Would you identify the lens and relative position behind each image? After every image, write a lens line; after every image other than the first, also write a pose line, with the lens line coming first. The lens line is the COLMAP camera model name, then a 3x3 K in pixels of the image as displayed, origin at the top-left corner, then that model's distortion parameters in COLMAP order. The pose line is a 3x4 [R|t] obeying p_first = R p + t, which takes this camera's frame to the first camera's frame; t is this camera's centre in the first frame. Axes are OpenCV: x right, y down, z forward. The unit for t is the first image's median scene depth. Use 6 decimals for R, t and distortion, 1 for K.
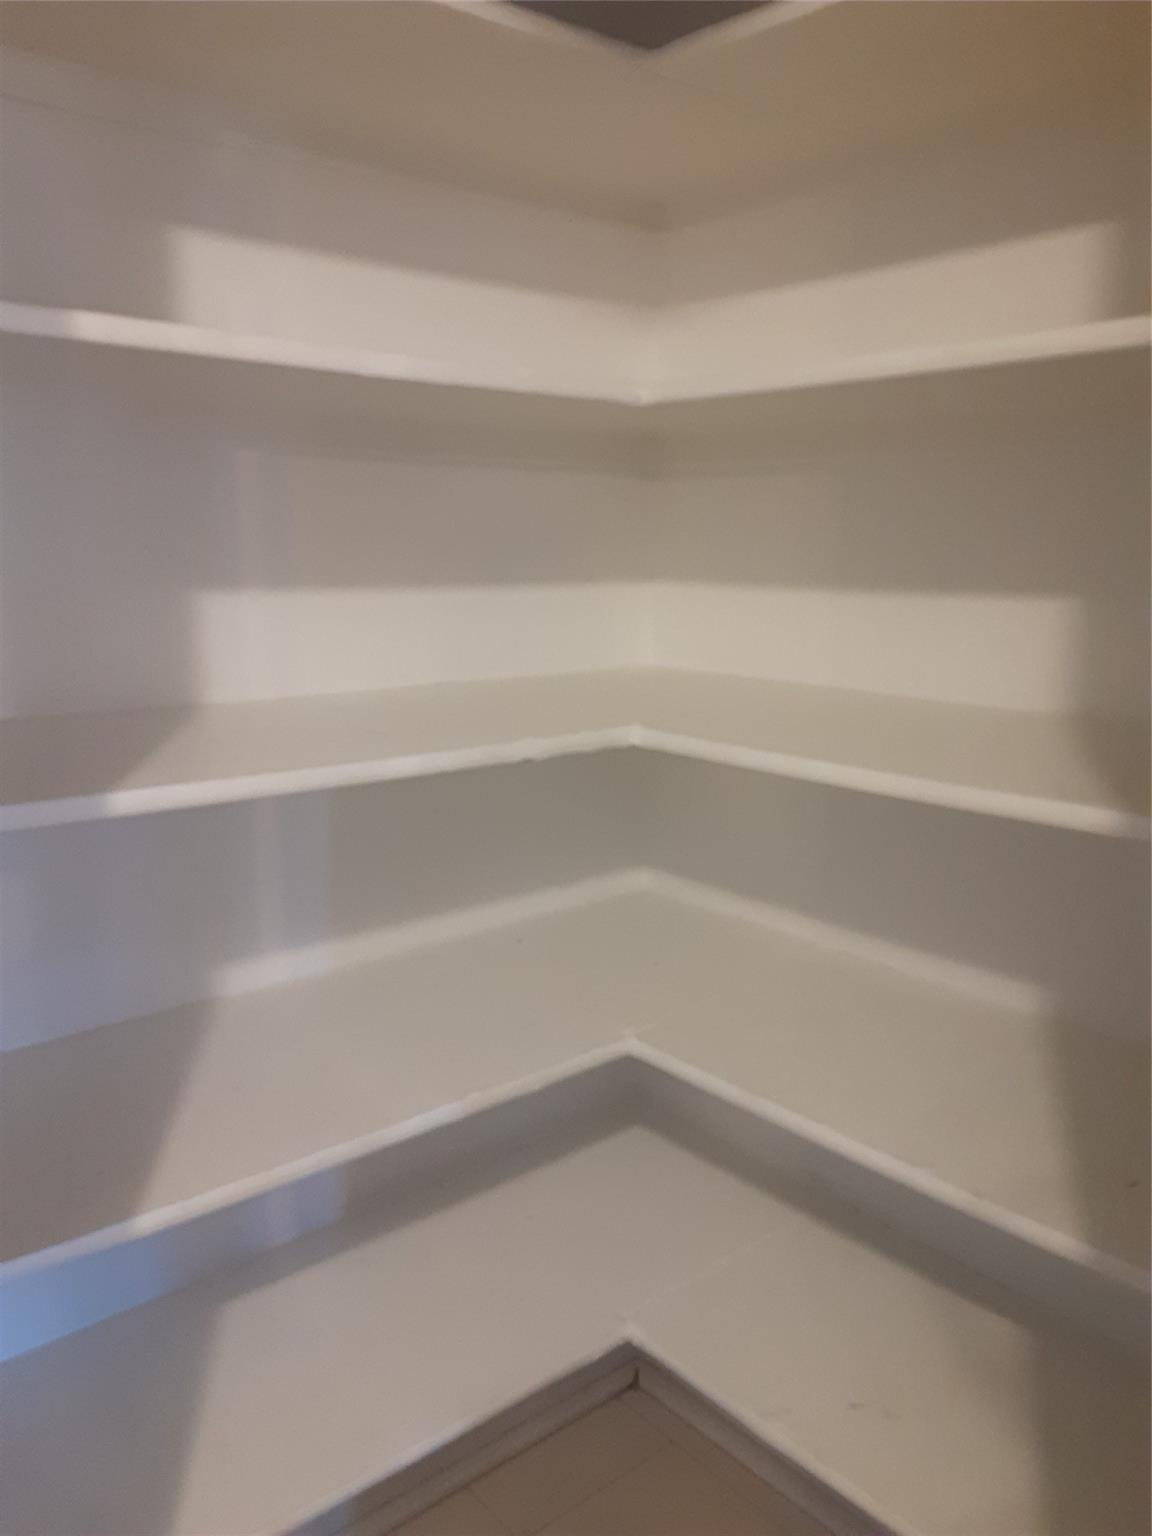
lens RADIAL K [[1212.3, 0, 605.1], [0, 1212.3, 759.4], [0, 0, 1]] dist [0.101278, -0.131679]
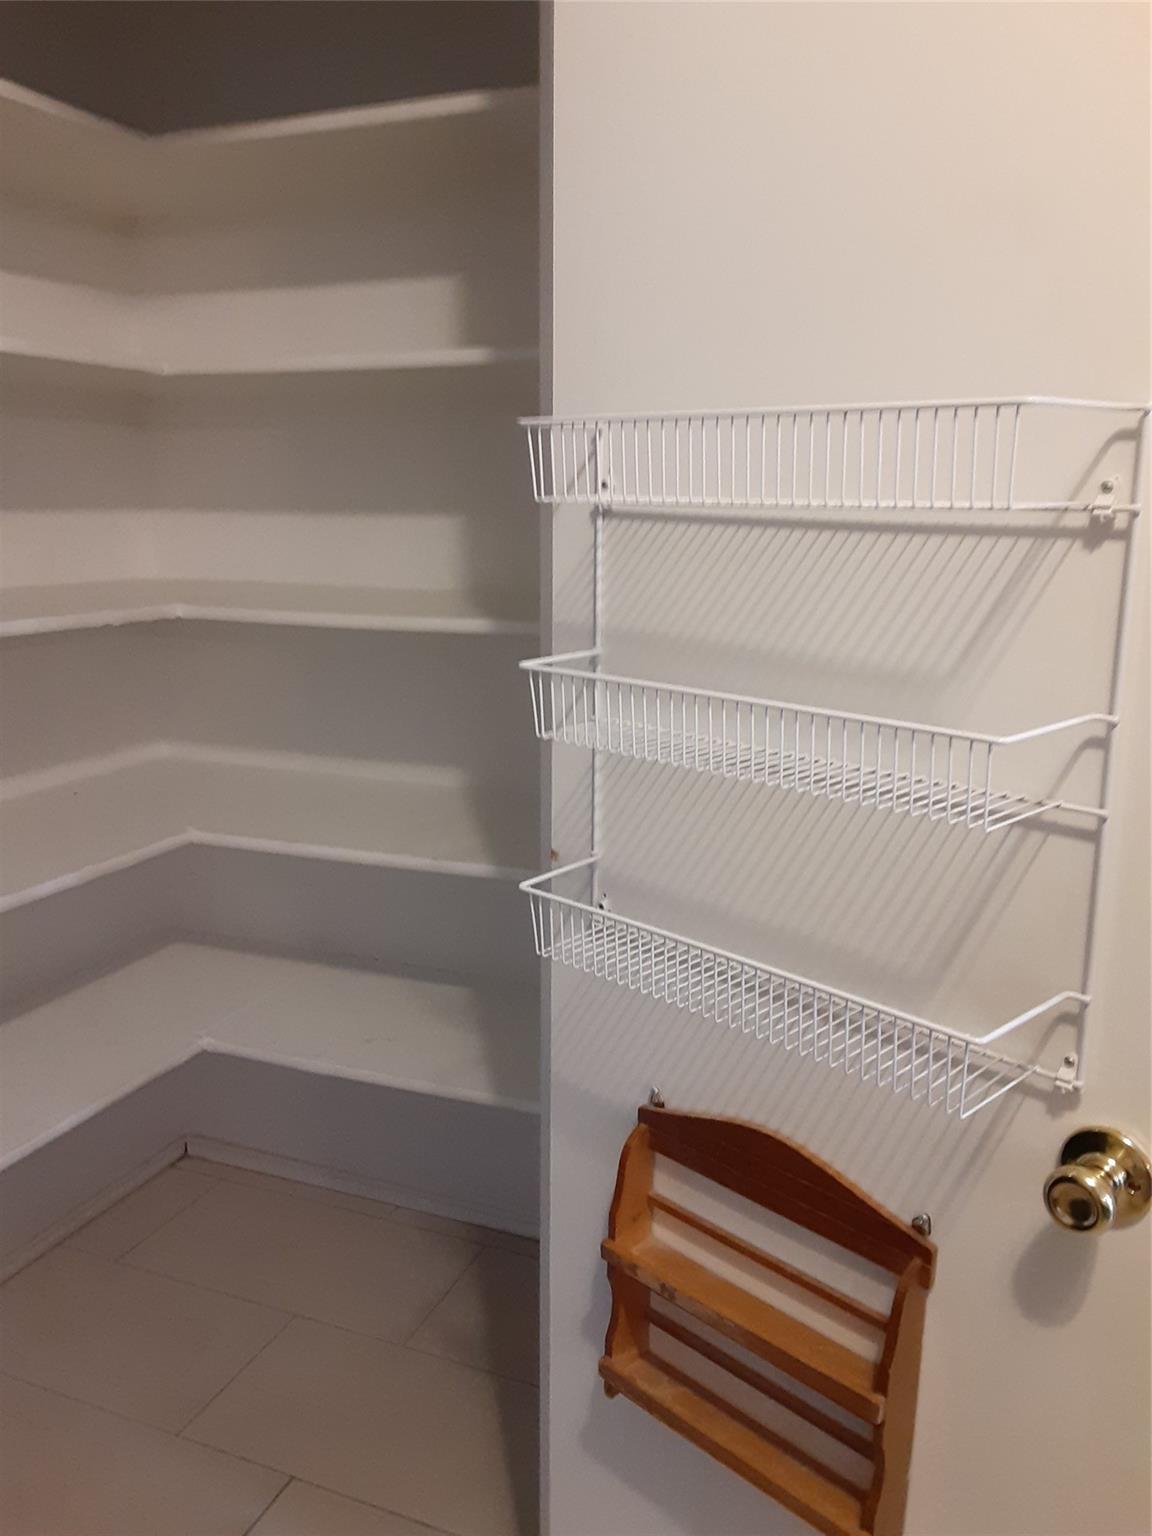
lens RADIAL K [[1212.3, 0, 605.1], [0, 1212.3, 759.4], [0, 0, 1]] dist [0.101278, -0.131679]
pose [[0.888583, -0.094920, 0.448788, -0.182260], [0.083317, 0.995480, 0.045581, 0.122697], [-0.451086, -0.003111, 0.892475, -0.474114]]
